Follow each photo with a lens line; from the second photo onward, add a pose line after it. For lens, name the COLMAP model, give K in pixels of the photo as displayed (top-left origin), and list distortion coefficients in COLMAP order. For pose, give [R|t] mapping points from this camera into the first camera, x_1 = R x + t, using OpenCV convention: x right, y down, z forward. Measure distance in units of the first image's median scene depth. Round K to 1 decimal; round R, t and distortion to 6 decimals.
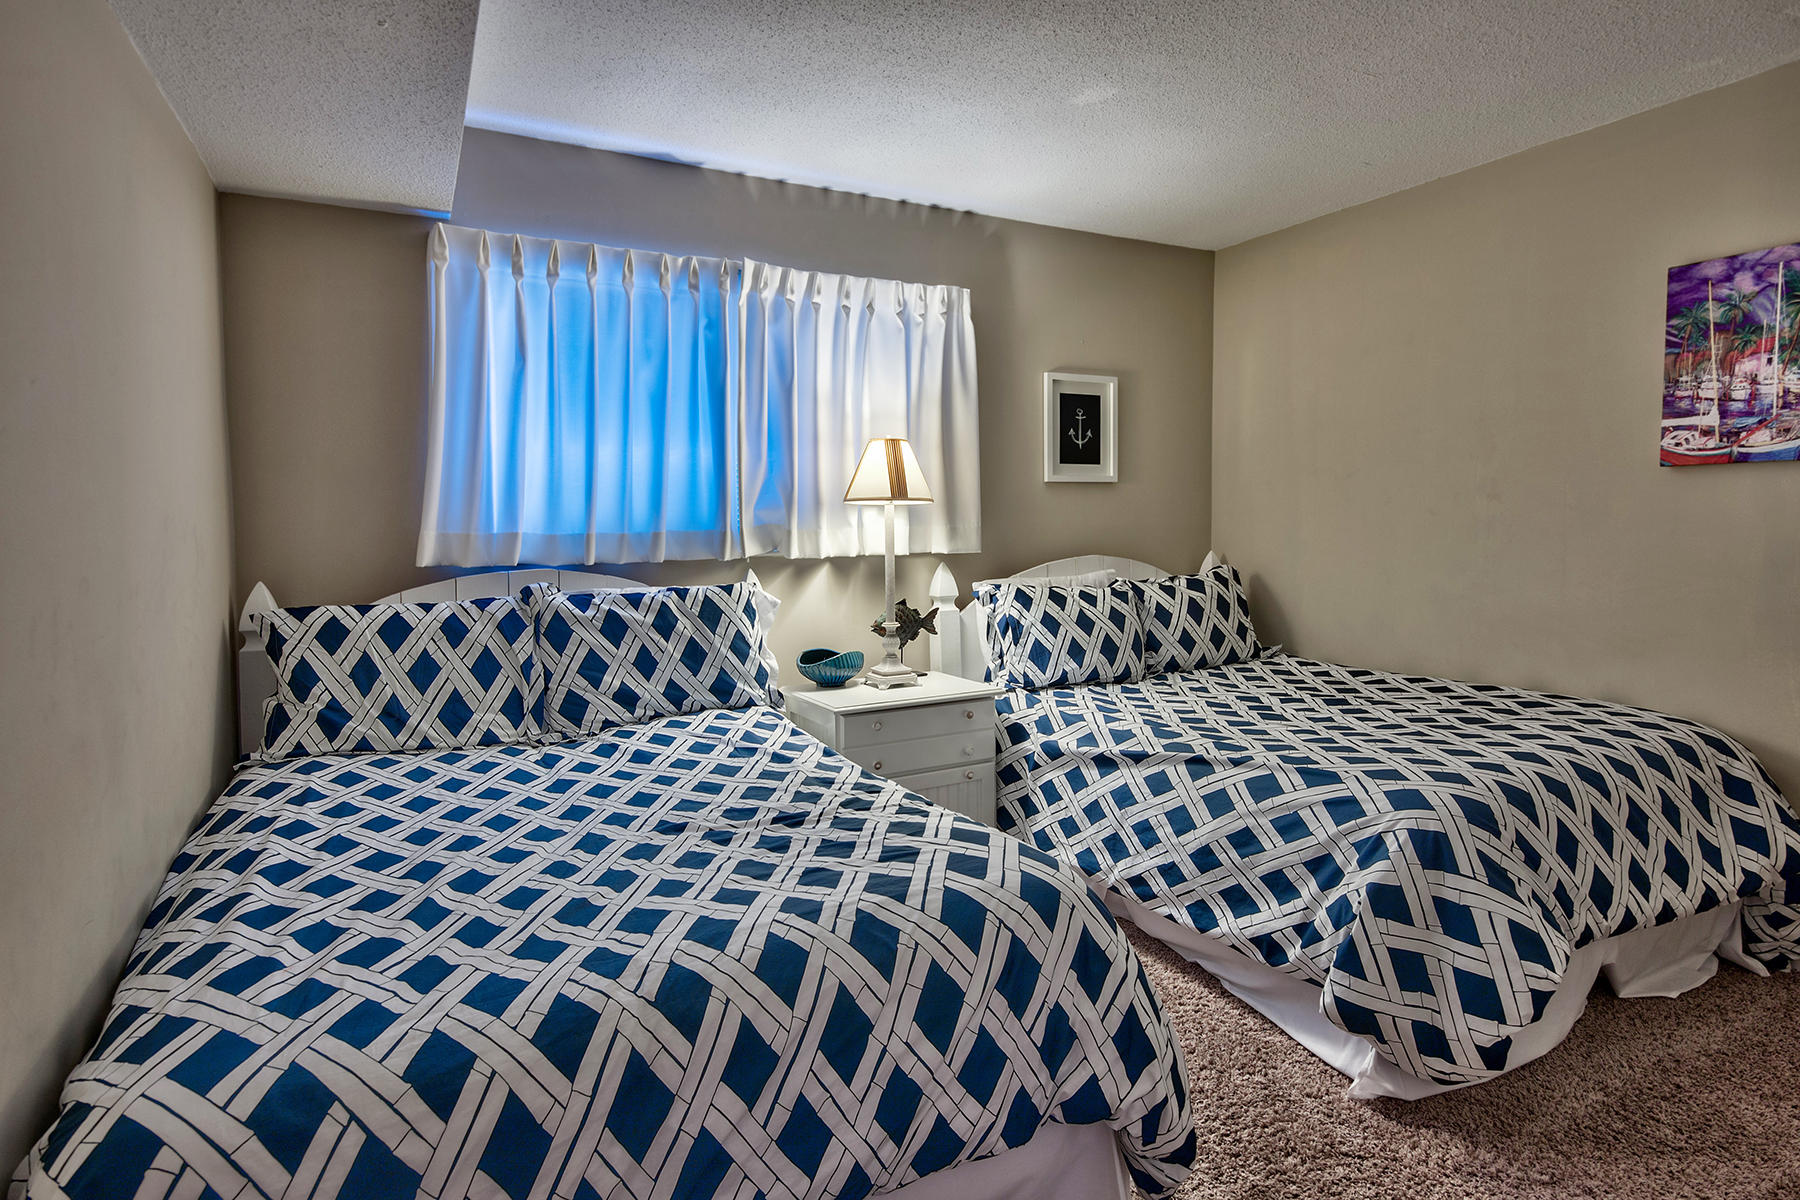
lens RADIAL K [[984.1, 0, 893.2], [0, 984.1, 547.5], [0, 0, 1]] dist [0.000786, 0.000305]
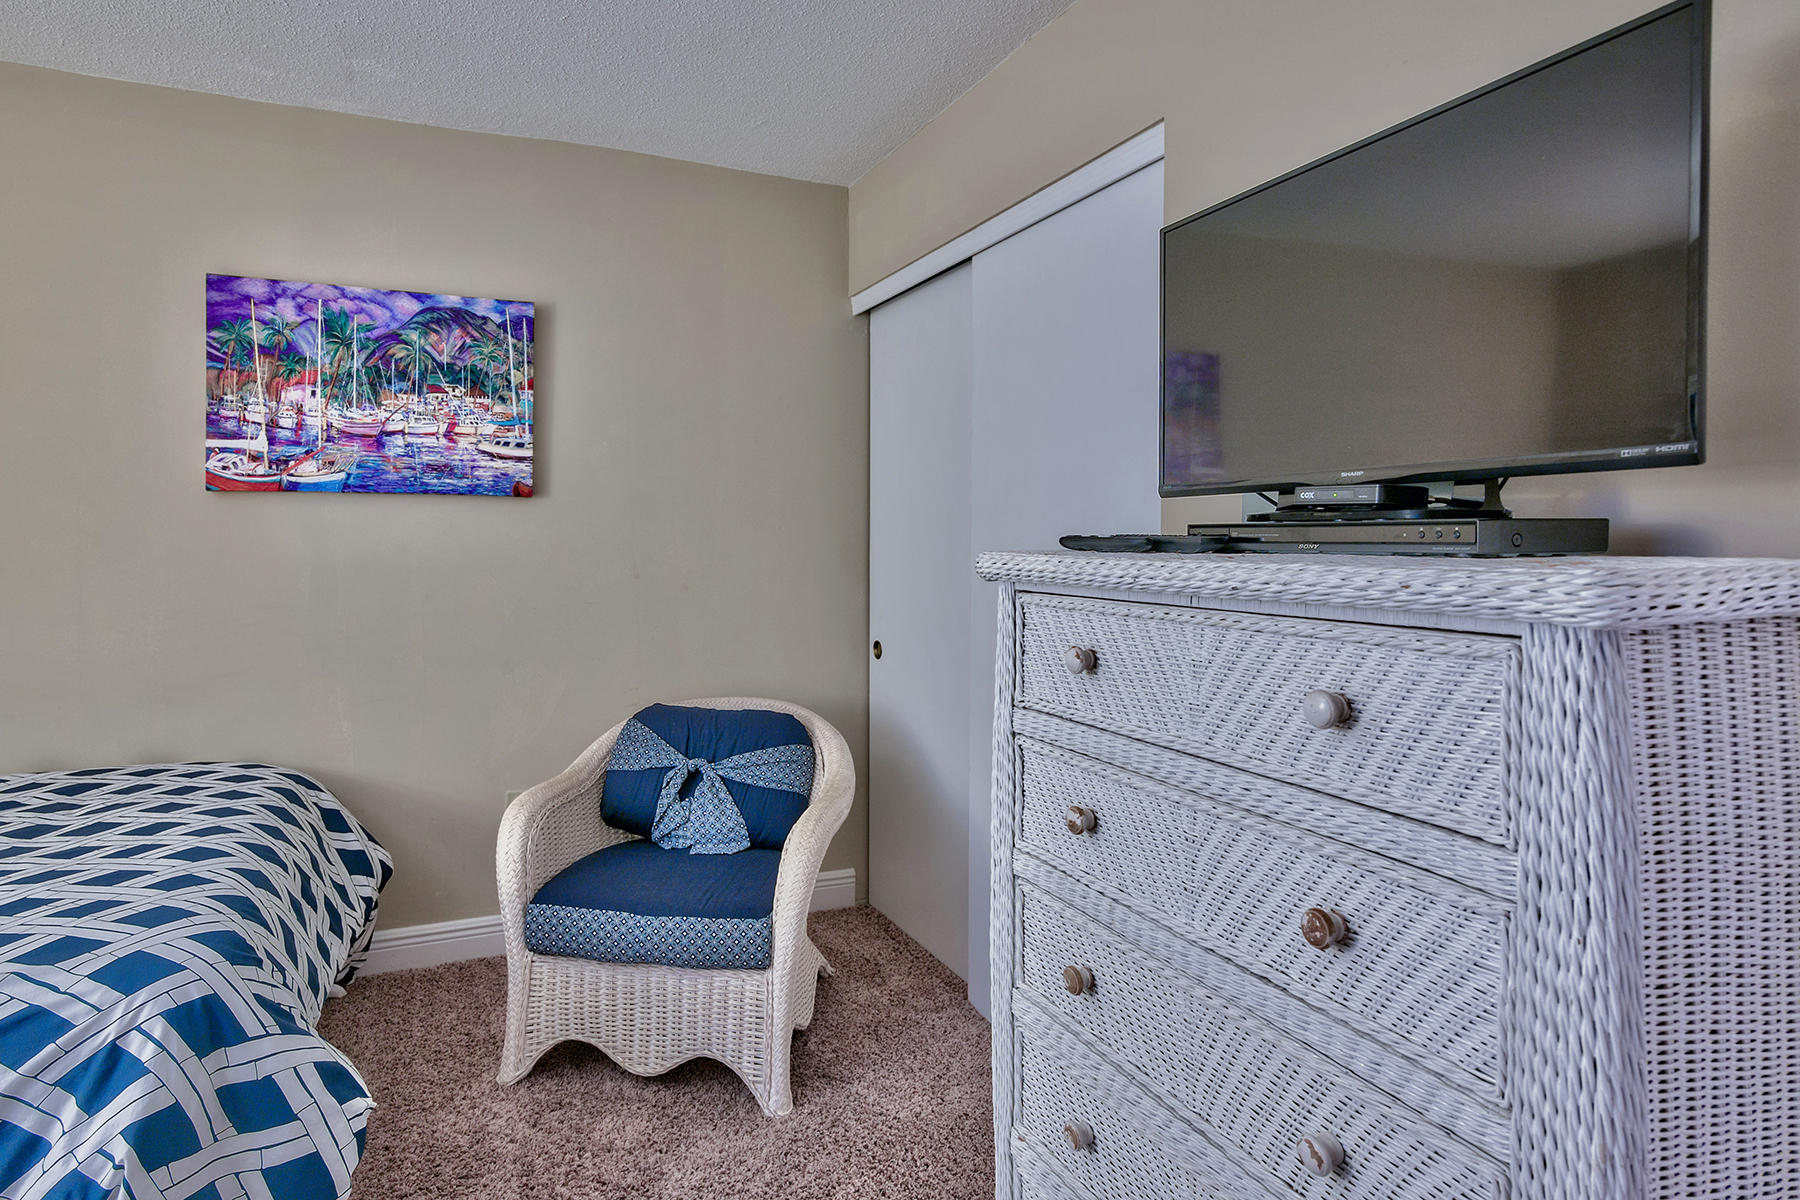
lens RADIAL K [[984.1, 0, 893.2], [0, 984.1, 547.5], [0, 0, 1]] dist [0.000786, 0.000305]
pose [[0.063644, -0.004201, 0.997964, -0.086836], [0.029580, 0.999560, 0.002321, -0.014452], [-0.997534, 0.029372, 0.063740, 0.334629]]
